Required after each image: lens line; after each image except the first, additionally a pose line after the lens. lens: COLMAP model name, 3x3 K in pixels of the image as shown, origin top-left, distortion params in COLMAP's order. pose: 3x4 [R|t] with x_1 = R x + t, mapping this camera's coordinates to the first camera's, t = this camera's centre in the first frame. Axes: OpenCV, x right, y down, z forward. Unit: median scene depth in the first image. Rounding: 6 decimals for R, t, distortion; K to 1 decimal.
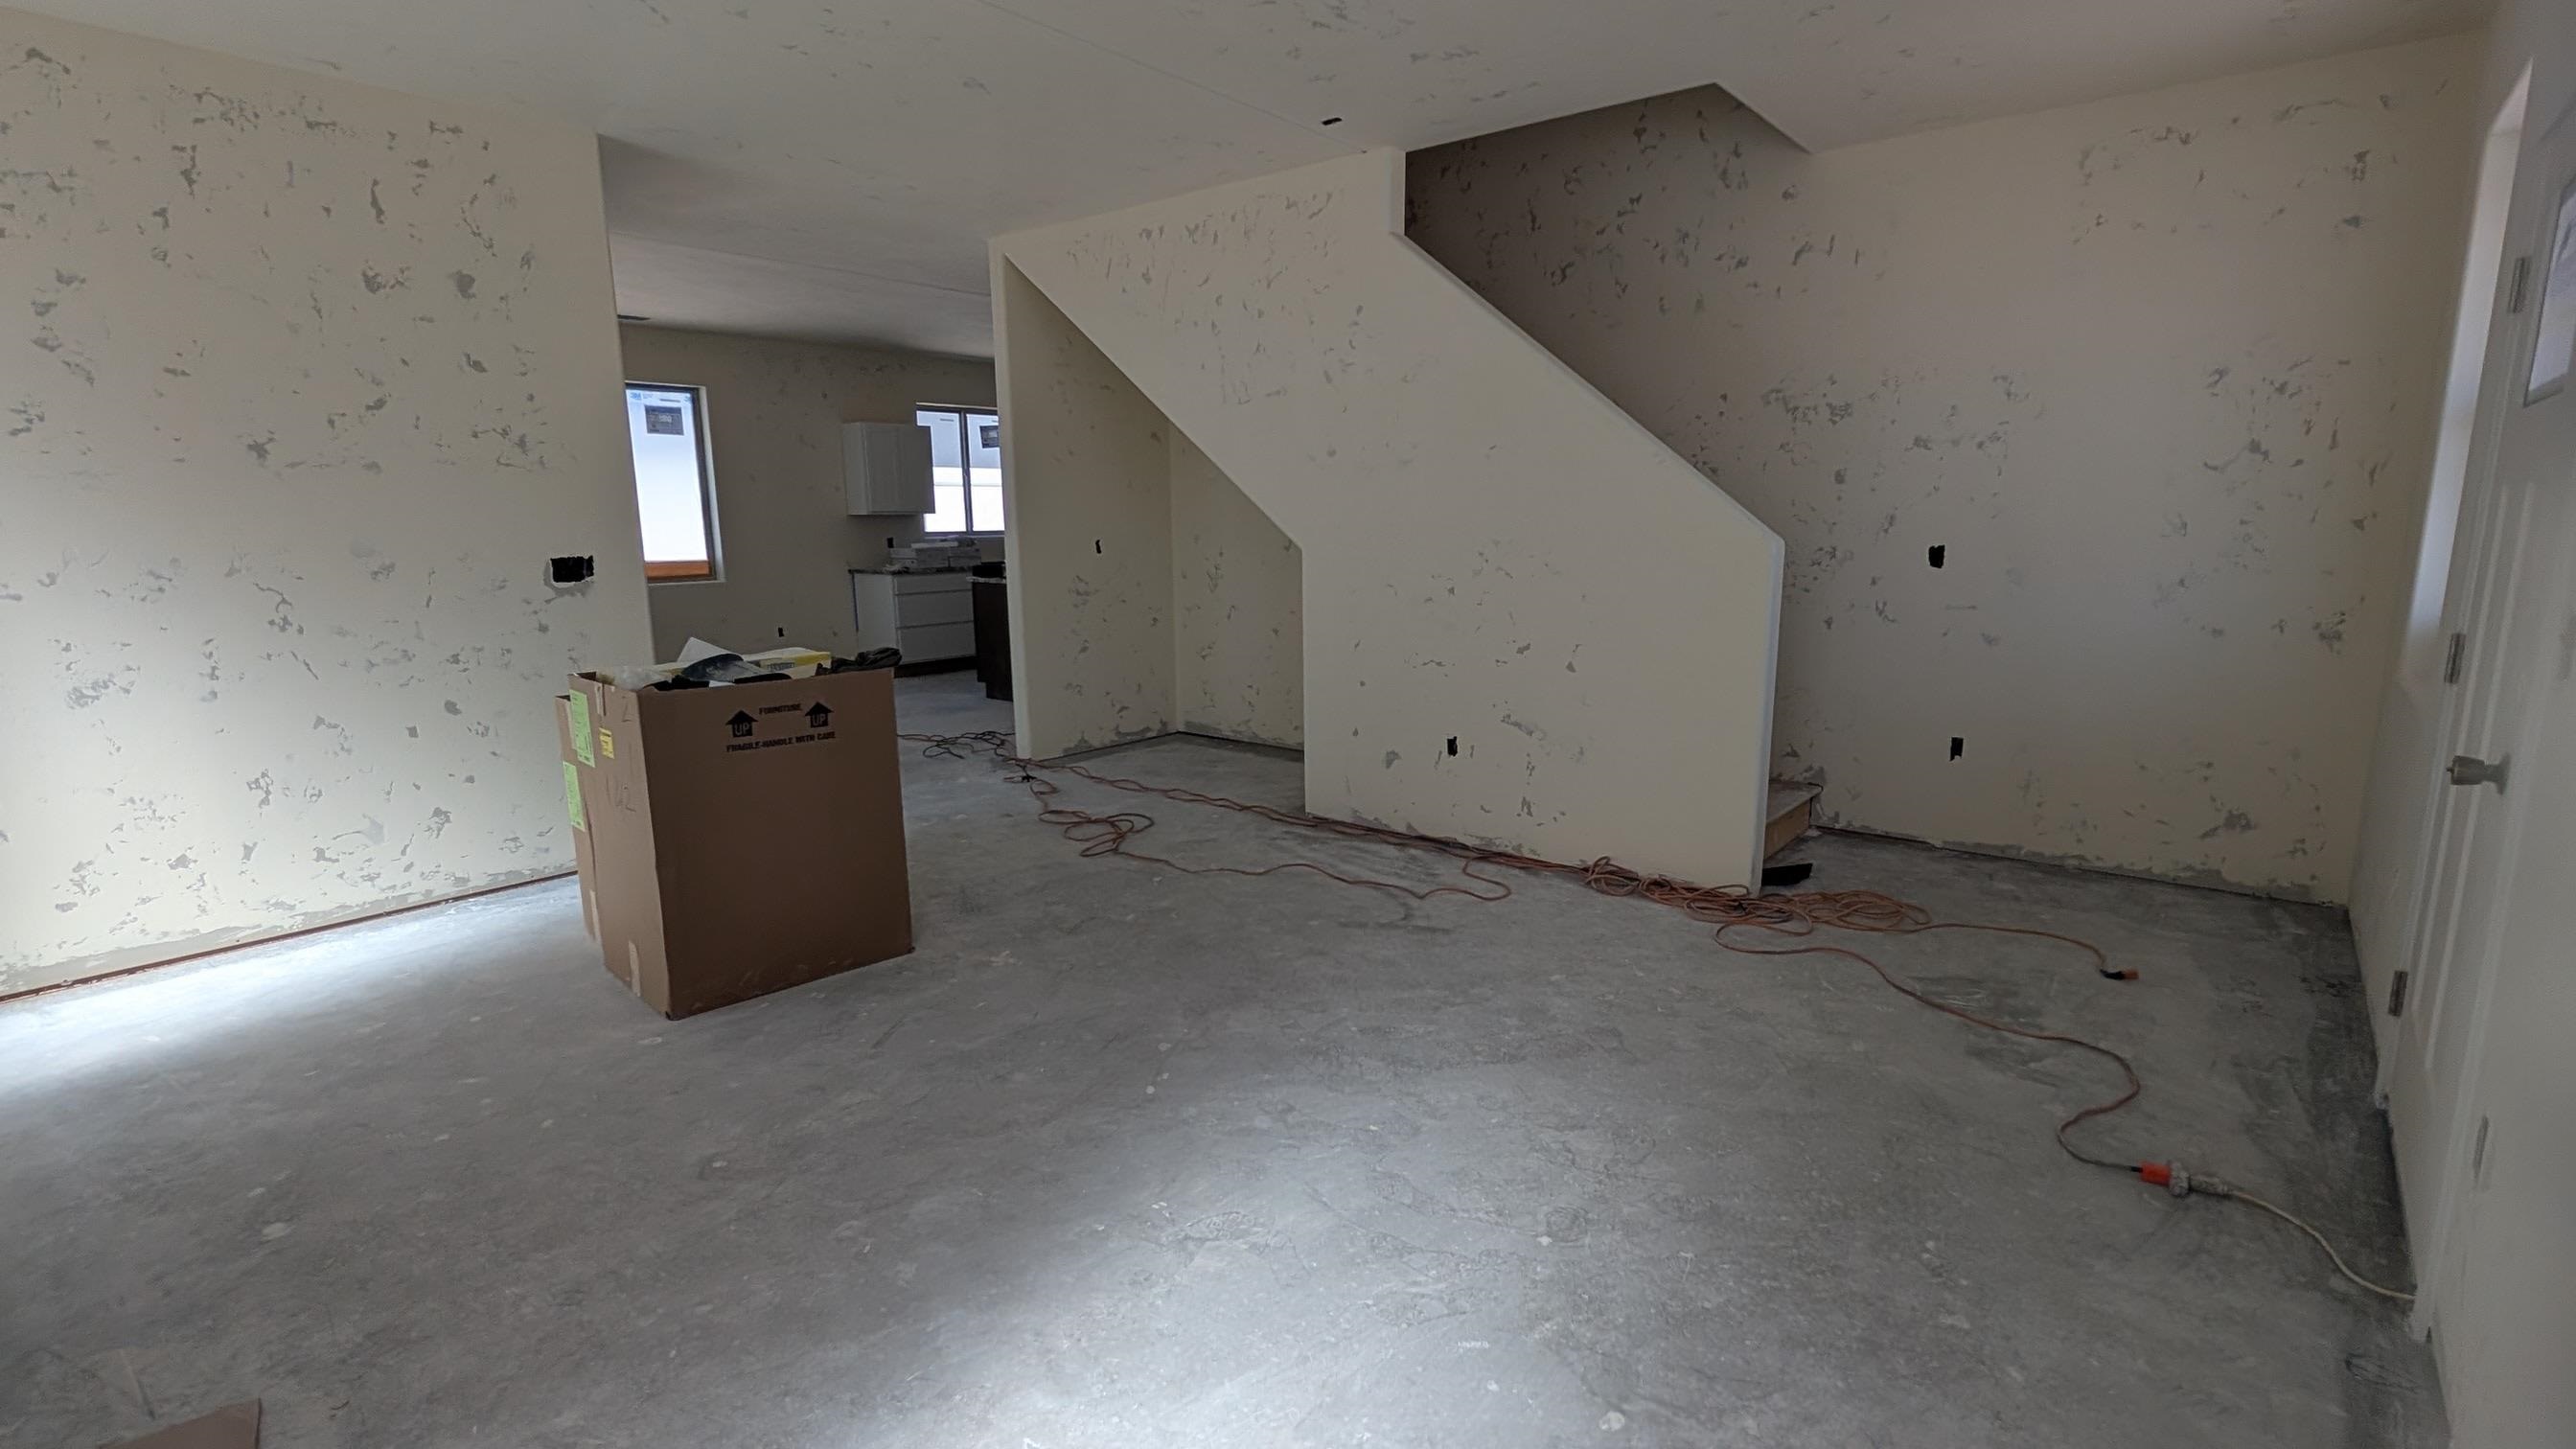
lens RADIAL K [[1268.0, 0, 1297.5], [0, 1268.0, 748.0], [0, 0, 1]] dist [0.002869, 0.000233]
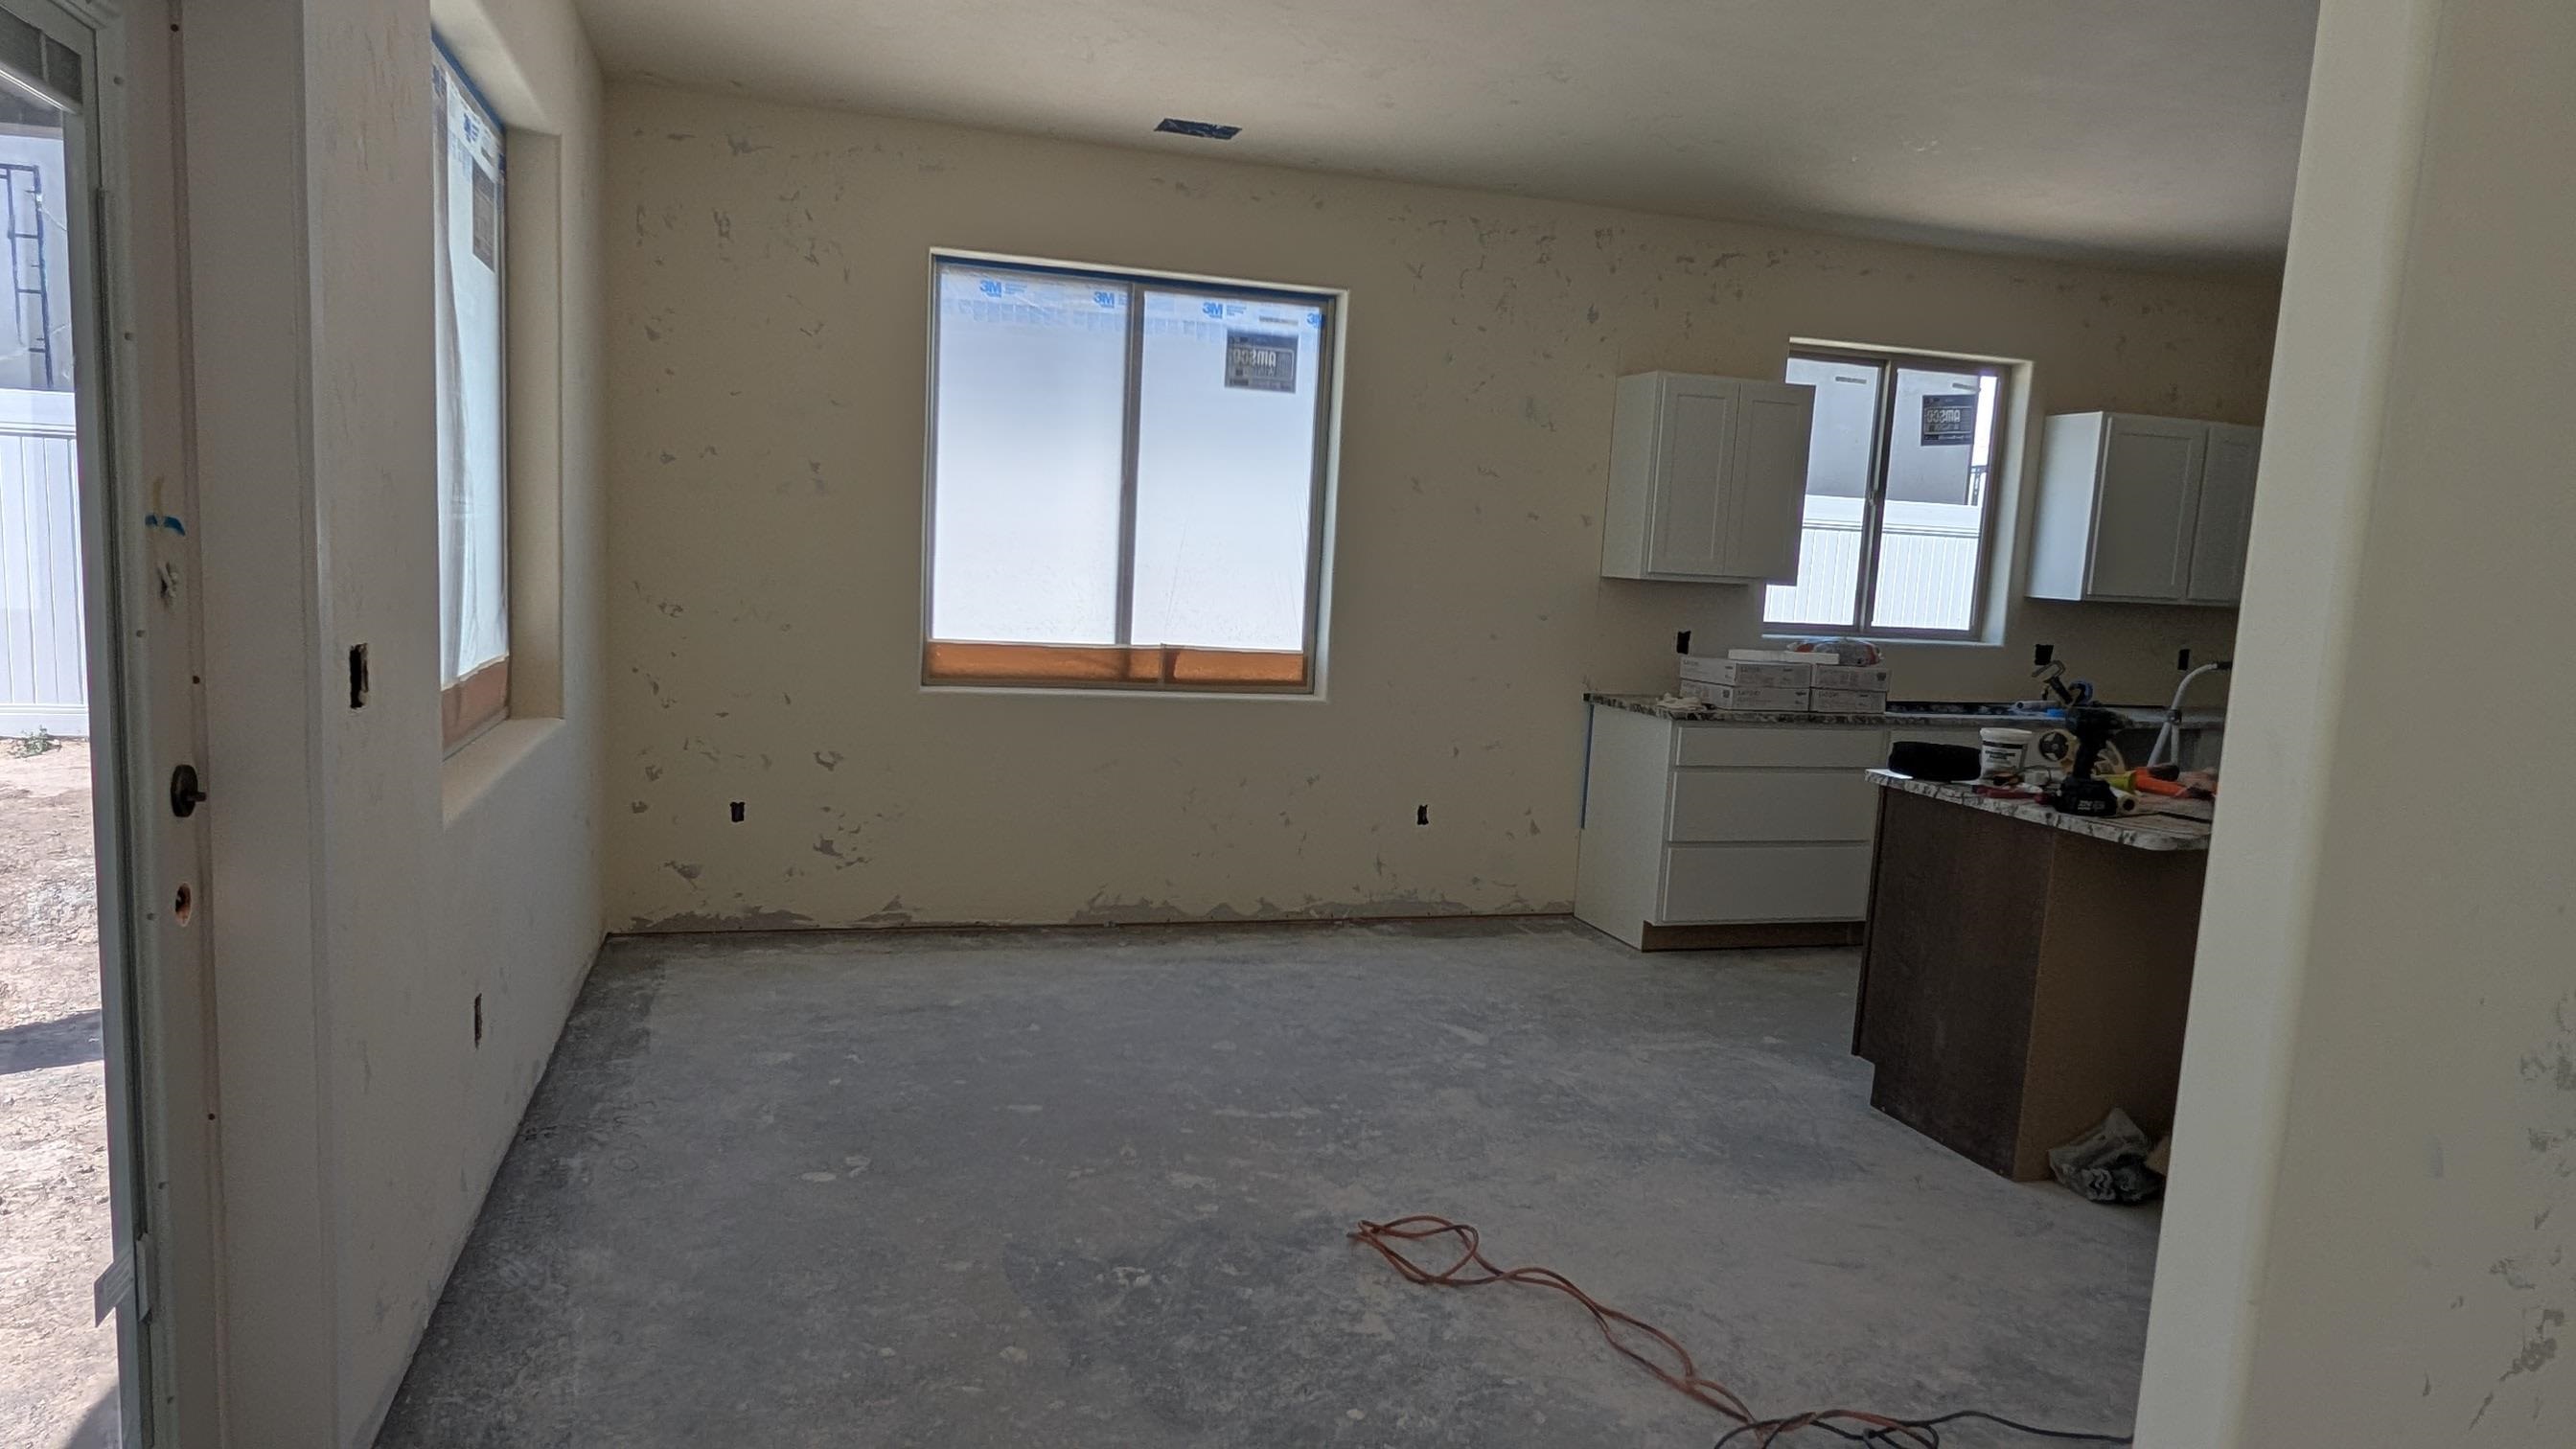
lens RADIAL K [[1553.6, 0, 1275.9], [0, 1553.6, 755.0], [0, 0, 1]] dist [0.002633, -0.000480]
pose [[0.834382, 0.123648, -0.537139, -0.145754], [-0.157544, 0.987358, -0.017439, -0.092999], [0.528192, 0.099174, 0.843313, 0.478697]]
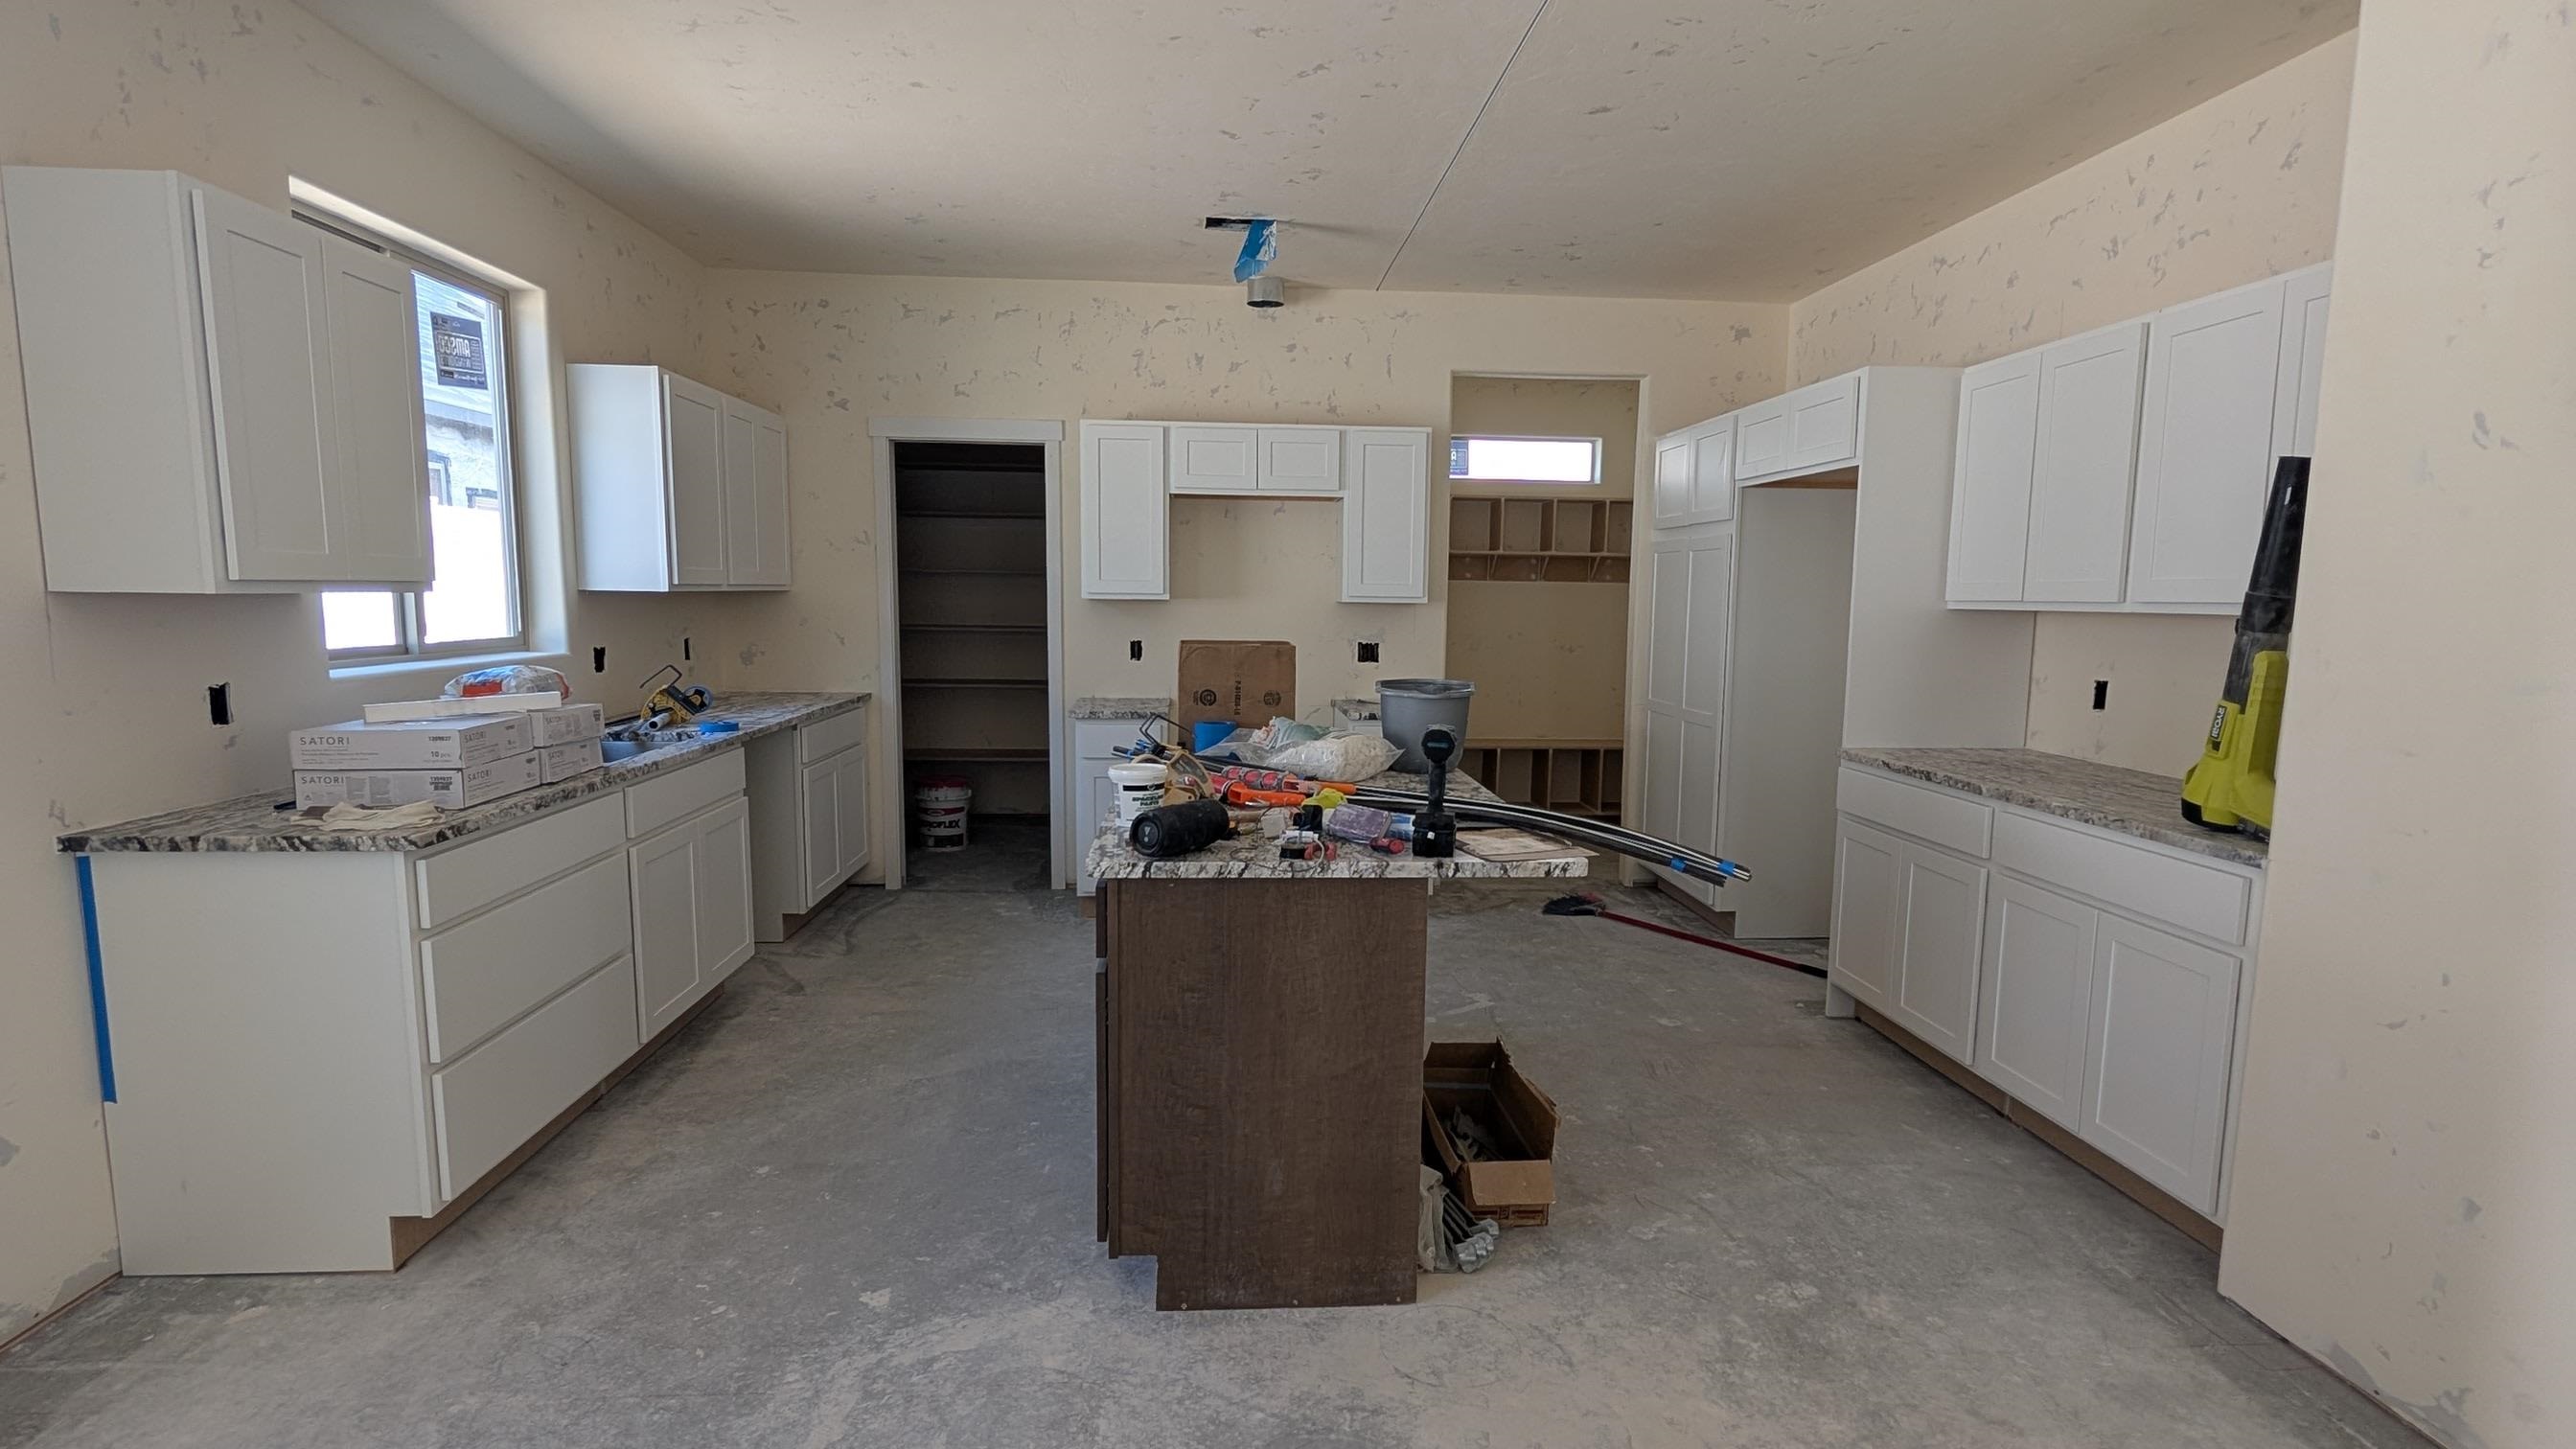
lens RADIAL K [[1268.0, 0, 1297.5], [0, 1268.0, 748.0], [0, 0, 1]] dist [0.002869, 0.000233]
pose [[0.725367, -0.066927, 0.685101, -0.352212], [0.106749, 0.994159, -0.015904, -0.131505], [-0.680035, 0.084670, 0.728274, 0.702373]]
